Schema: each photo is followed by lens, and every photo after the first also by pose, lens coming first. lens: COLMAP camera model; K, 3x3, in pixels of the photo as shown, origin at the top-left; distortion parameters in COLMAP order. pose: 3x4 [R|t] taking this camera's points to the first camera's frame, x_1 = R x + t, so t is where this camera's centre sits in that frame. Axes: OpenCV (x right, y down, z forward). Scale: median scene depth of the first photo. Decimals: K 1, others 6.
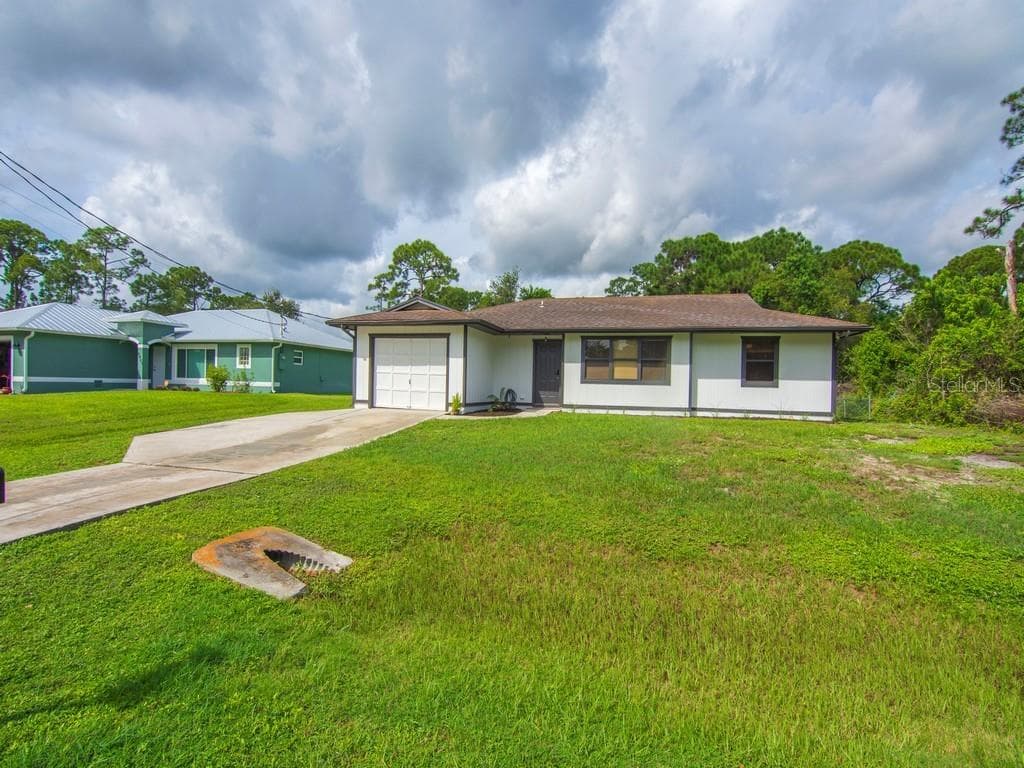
lens RADIAL K [[495.5, 0, 513.6], [0, 495.5, 397.7], [0, 0, 1]] dist [-0.004516, -0.009889]
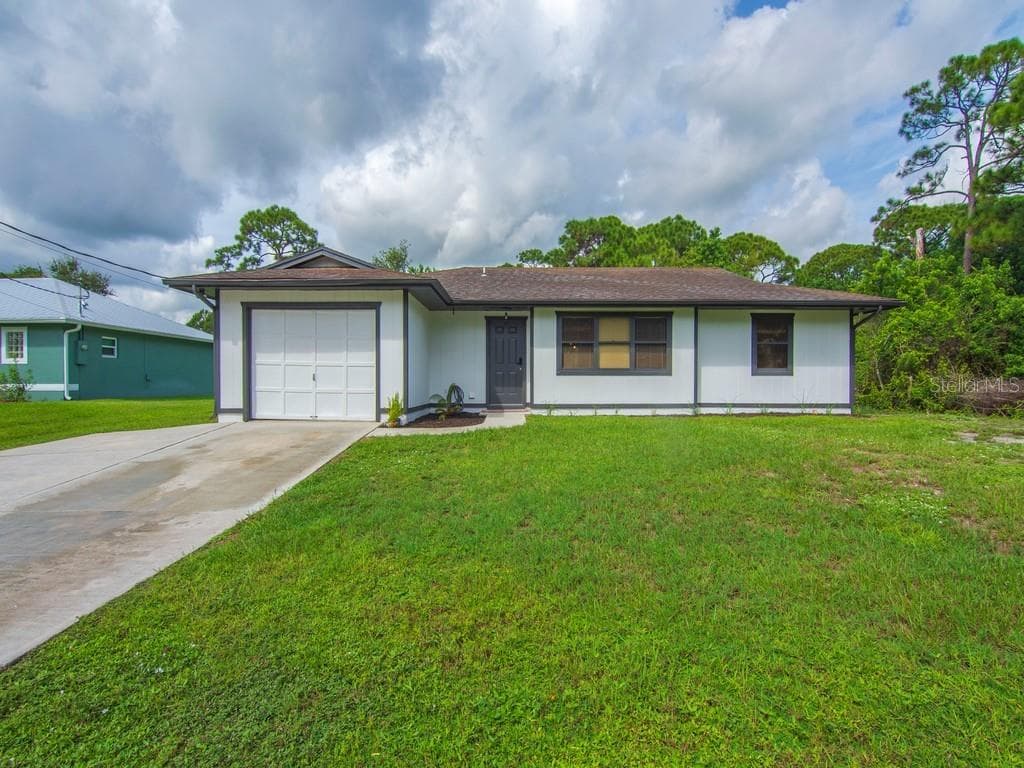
lens RADIAL K [[507.4, 0, 514.5], [0, 507.4, 388.0], [0, 0, 1]] dist [-0.010391, -0.010336]
pose [[0.962907, -0.026427, 0.268535, -0.121642], [0.028705, 0.999578, -0.004562, -0.007610], [-0.268301, 0.012101, 0.963259, 0.266211]]
